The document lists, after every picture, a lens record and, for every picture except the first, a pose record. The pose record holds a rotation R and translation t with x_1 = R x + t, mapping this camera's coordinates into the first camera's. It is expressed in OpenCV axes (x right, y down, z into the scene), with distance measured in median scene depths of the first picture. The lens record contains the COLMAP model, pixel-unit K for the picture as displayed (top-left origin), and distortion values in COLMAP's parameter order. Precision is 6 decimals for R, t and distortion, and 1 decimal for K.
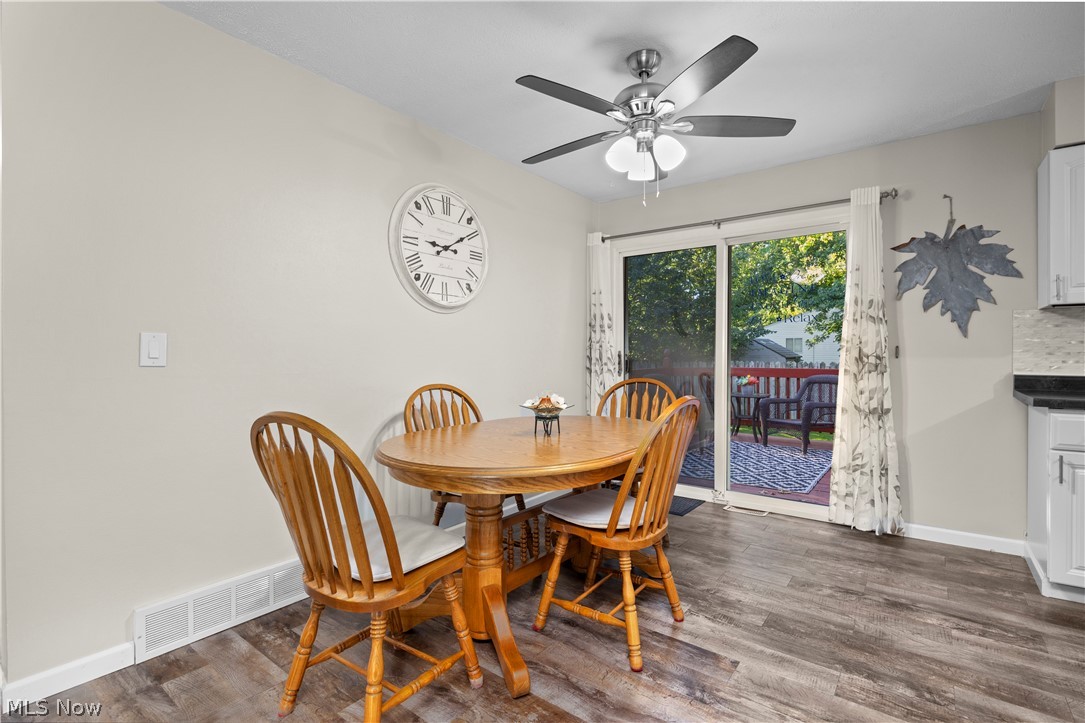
lens RADIAL K [[500.9, 0, 549.5], [0, 500.9, 358.3], [0, 0, 1]] dist [-0.016982, -0.000965]
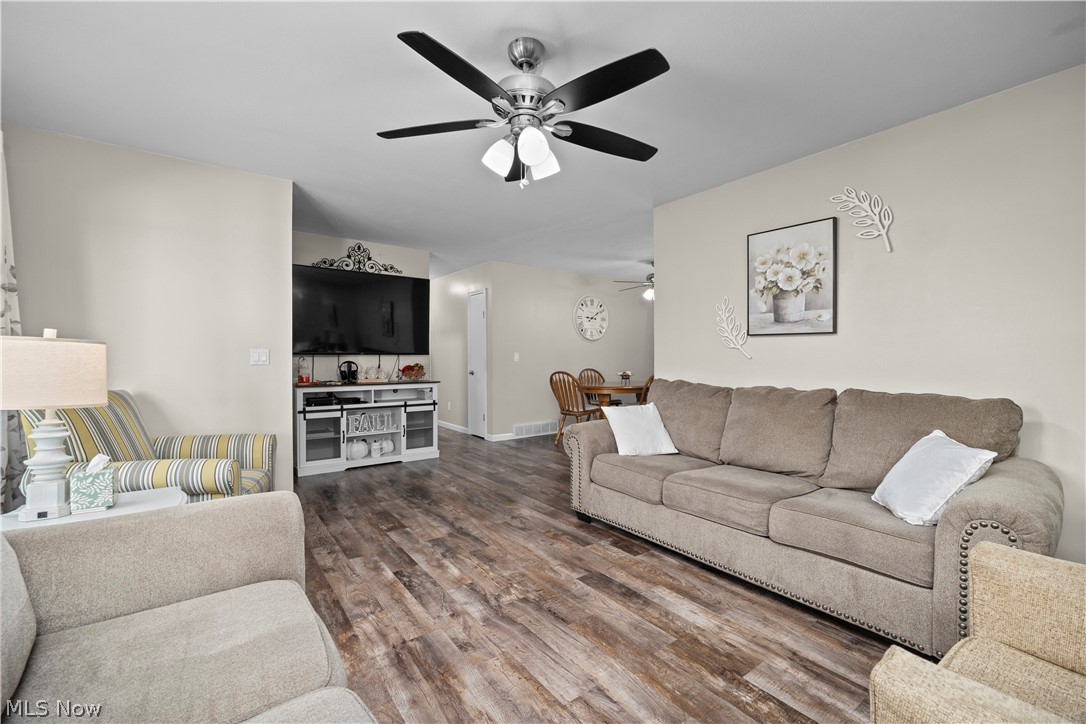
lens RADIAL K [[471.0, 0, 543.2], [0, 471.0, 360.4], [0, 0, 1]] dist [-0.015024, 0.000174]
pose [[0.959598, -0.002749, -0.281362, 0.264280], [0.003411, 0.999992, 0.001866, -0.000598], [0.281355, -0.002751, 0.959600, -1.569779]]
